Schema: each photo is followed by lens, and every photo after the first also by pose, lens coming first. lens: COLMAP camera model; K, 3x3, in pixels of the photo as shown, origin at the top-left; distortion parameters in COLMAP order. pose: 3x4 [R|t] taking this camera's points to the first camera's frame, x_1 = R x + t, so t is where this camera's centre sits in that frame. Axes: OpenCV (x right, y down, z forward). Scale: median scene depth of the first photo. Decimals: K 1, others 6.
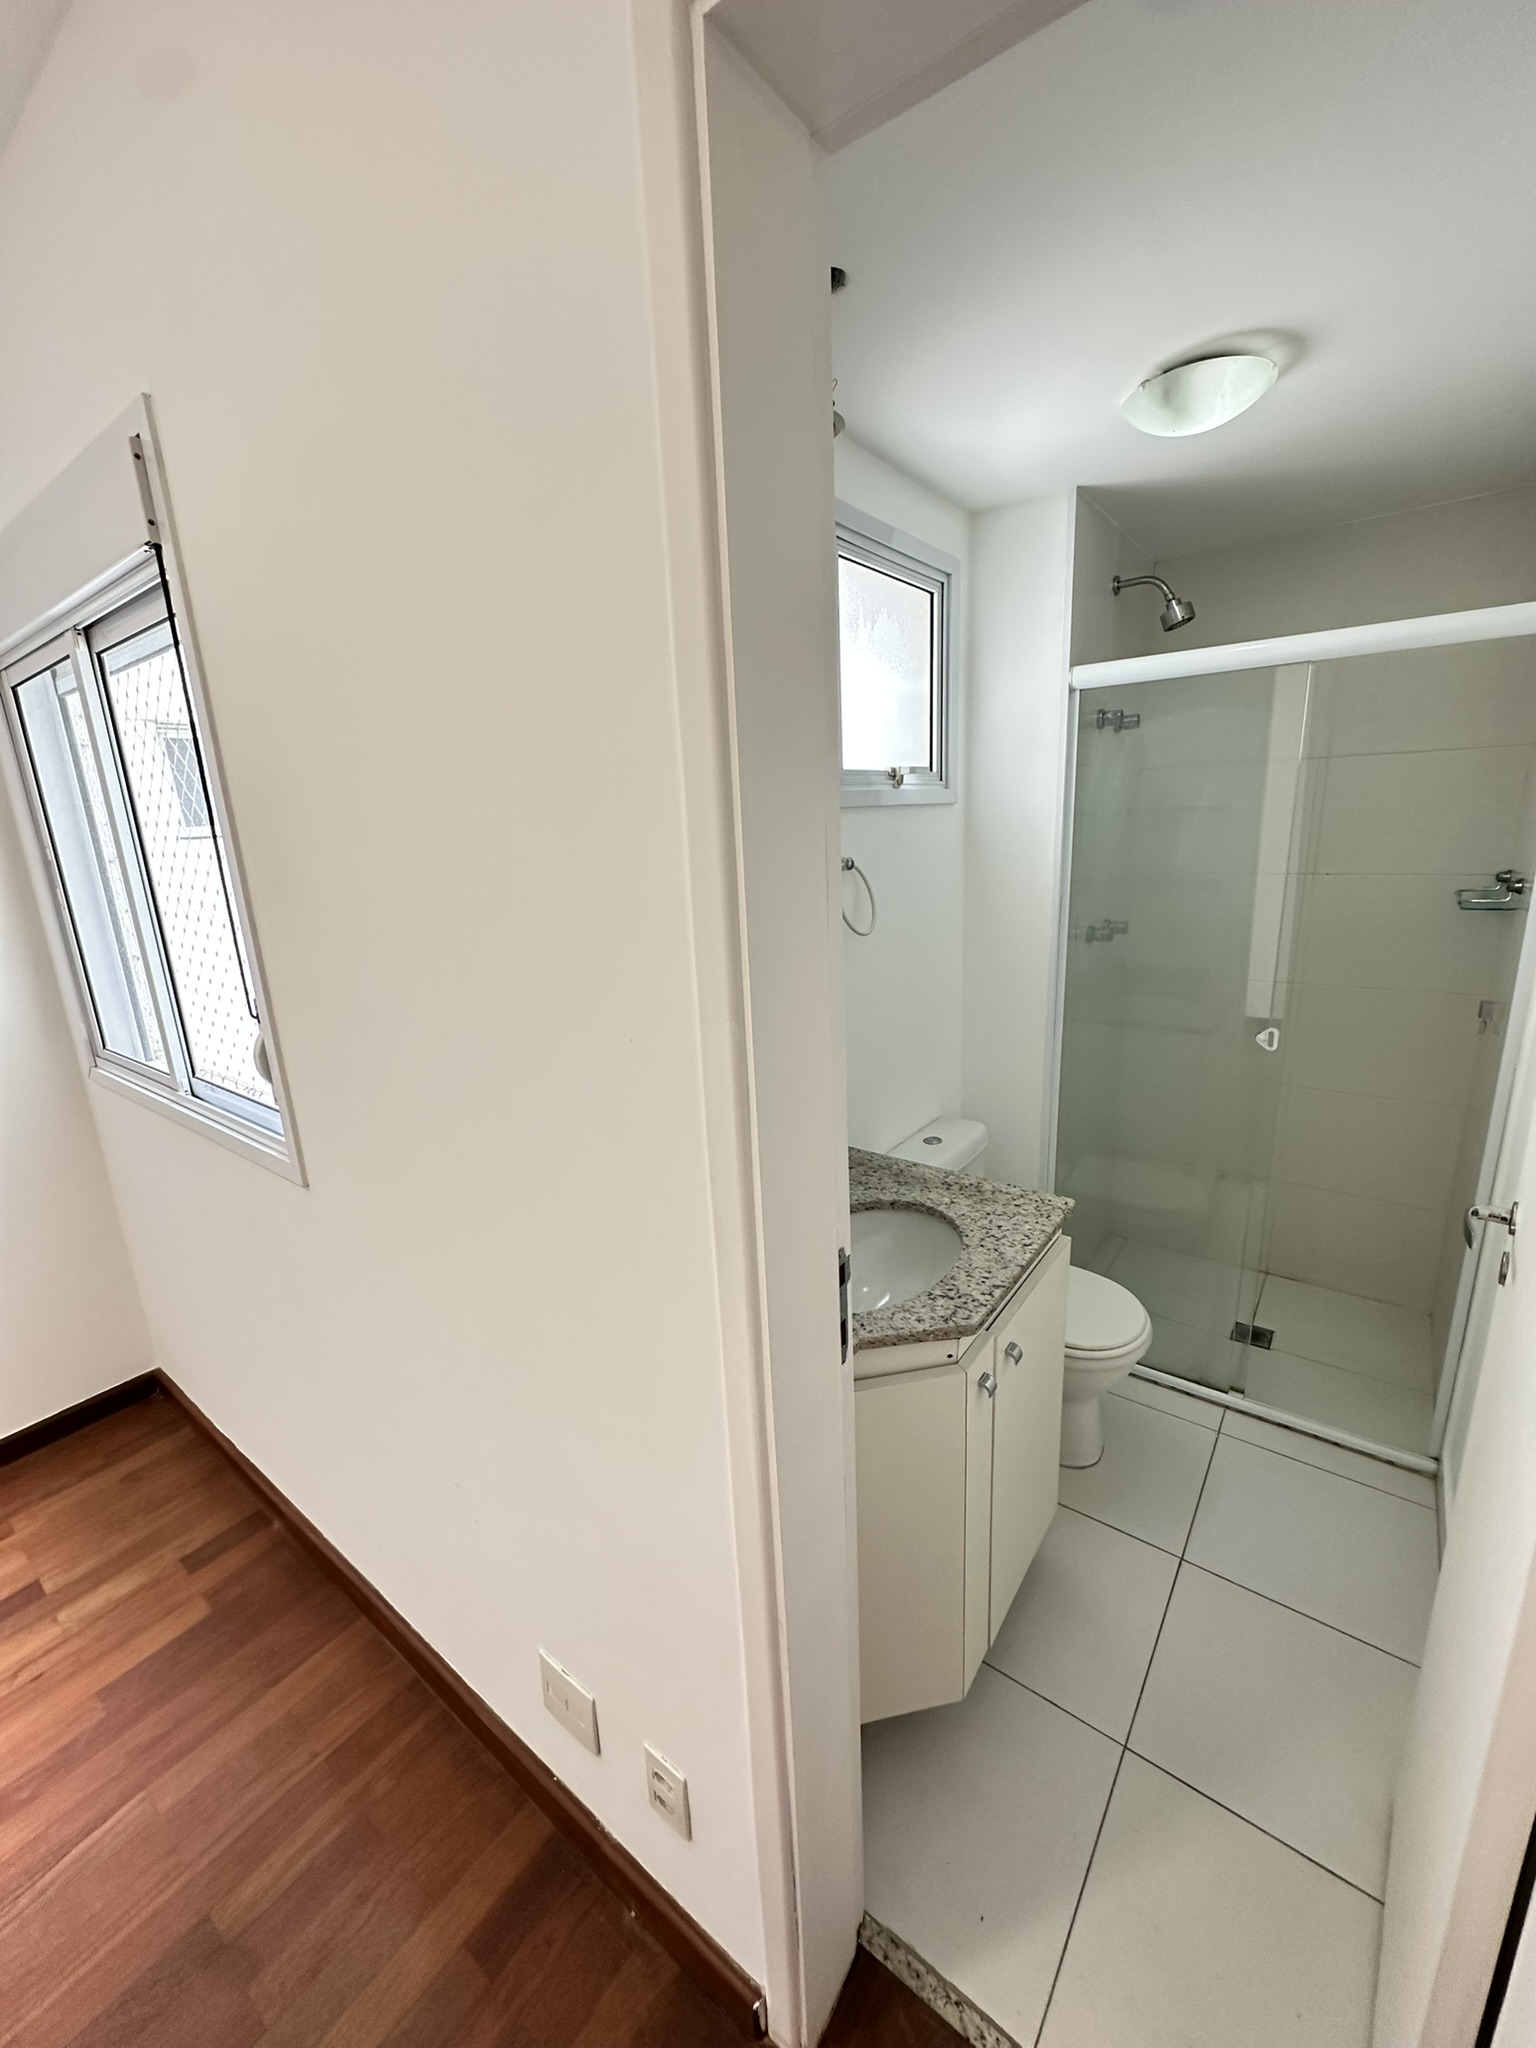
lens RADIAL K [[814.7, 0, 768.0], [0, 814.7, 1024.0], [0, 0, 1]] dist [-0.006054, 0.000751]
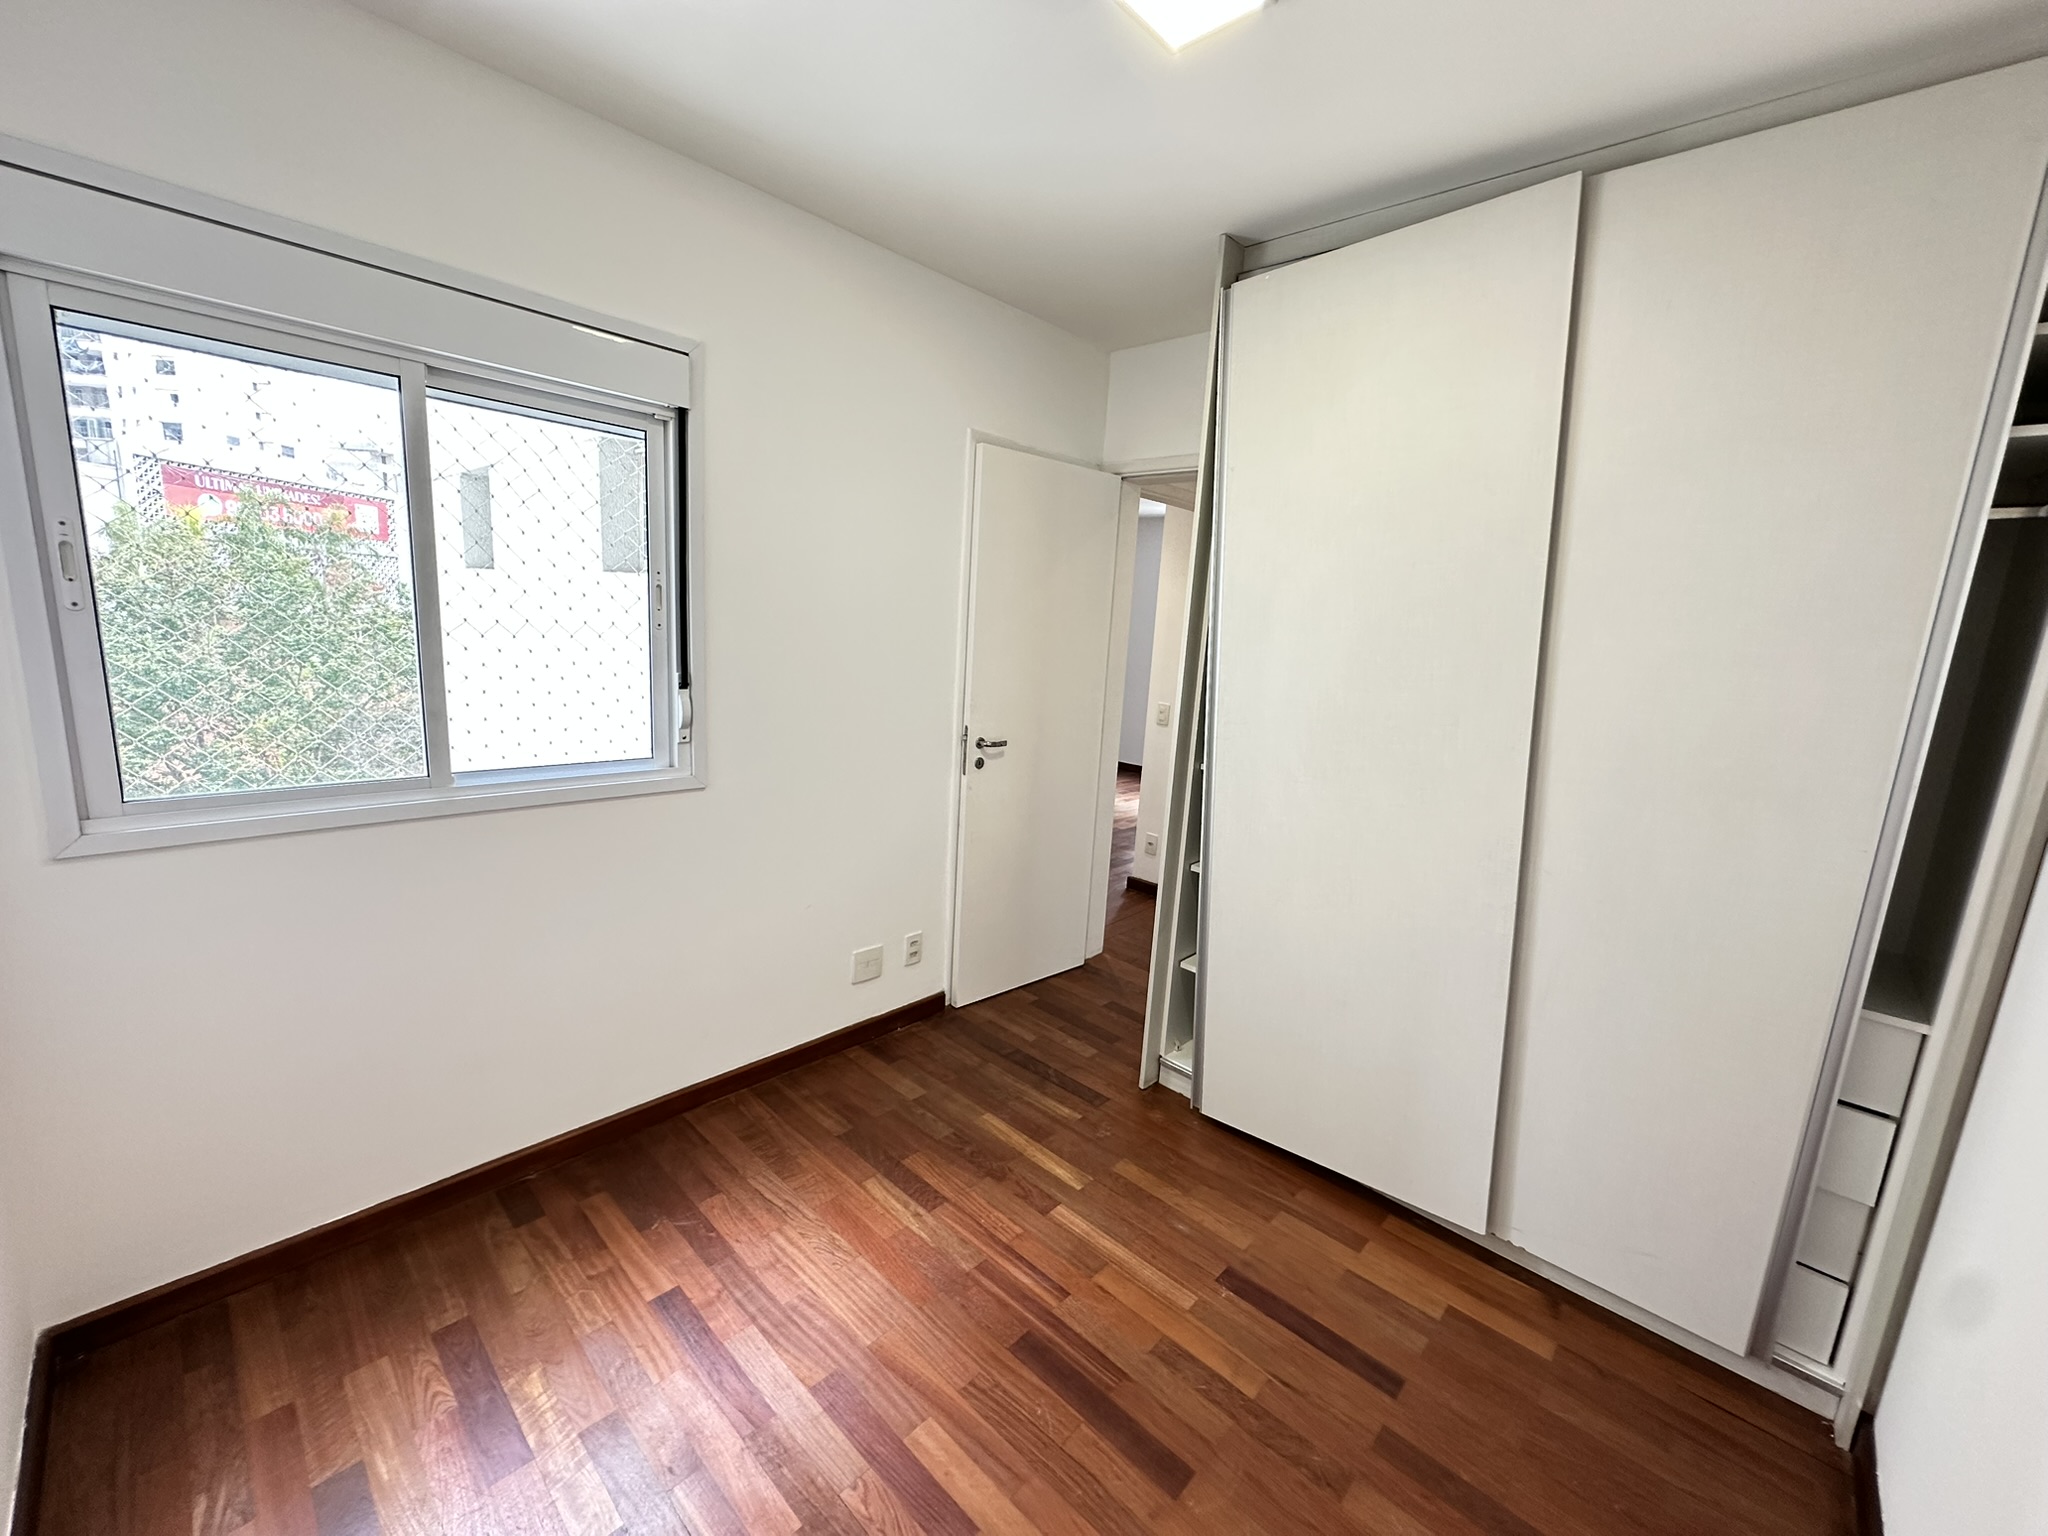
lens RADIAL K [[814.7, 0, 1026.6], [0, 814.7, 765.2], [0, 0, 1]] dist [-0.006054, 0.000751]
pose [[0.115282, -0.126633, 0.985228, -1.852961], [0.182344, 0.977684, 0.104327, 0.083536], [-0.976453, 0.167624, 0.135800, 0.103840]]
